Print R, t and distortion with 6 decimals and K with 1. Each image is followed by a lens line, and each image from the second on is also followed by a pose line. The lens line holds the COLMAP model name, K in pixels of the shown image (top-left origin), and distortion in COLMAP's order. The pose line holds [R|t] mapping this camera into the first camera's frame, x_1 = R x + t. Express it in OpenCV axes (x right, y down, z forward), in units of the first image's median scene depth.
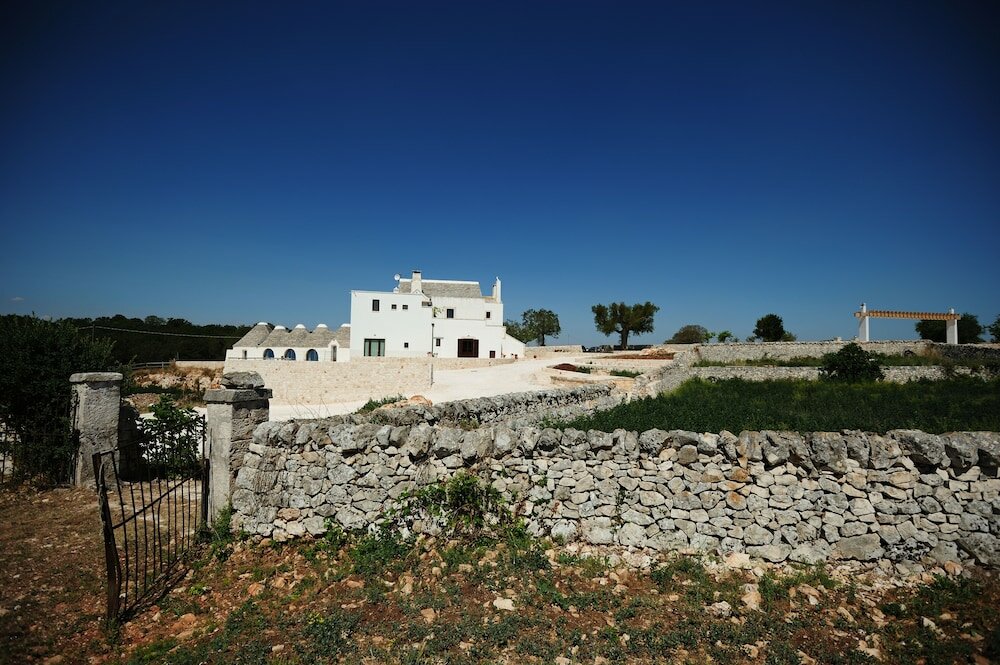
lens RADIAL K [[440.9, 0, 500.0], [0, 440.9, 332.5], [0, 0, 1]] dist [-0.025030, -0.000615]
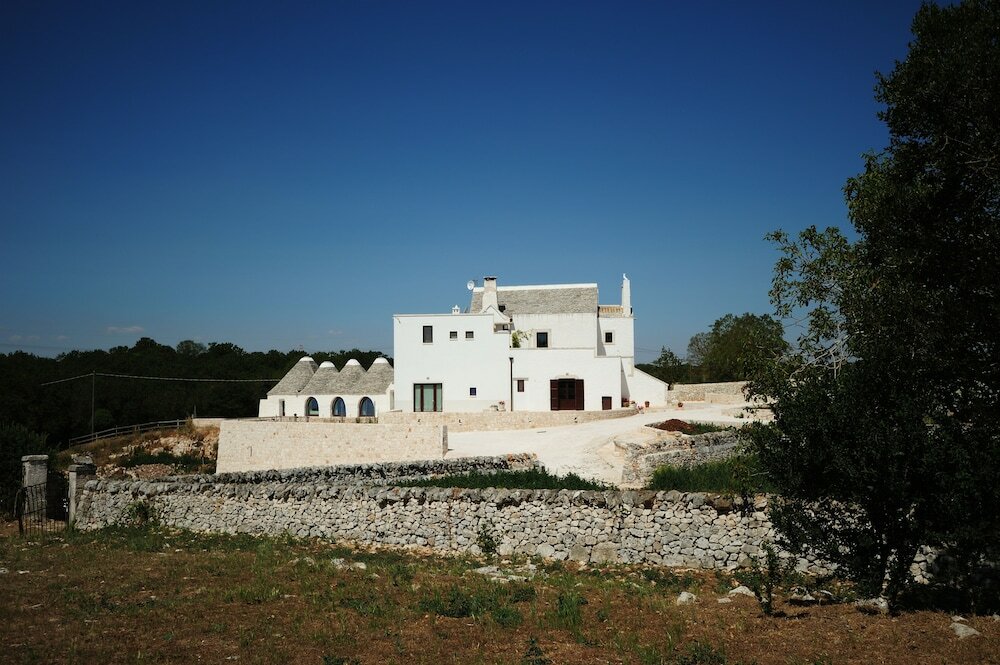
lens RADIAL K [[898.3, 0, 500.0], [0, 898.3, 332.5], [0, 0, 1]] dist [0.072389, 0.009031]
pose [[0.934945, -0.043743, -0.352086, 0.299625], [0.041141, 0.999043, -0.014872, -0.037629], [0.352399, -0.000581, 0.935850, -0.251922]]
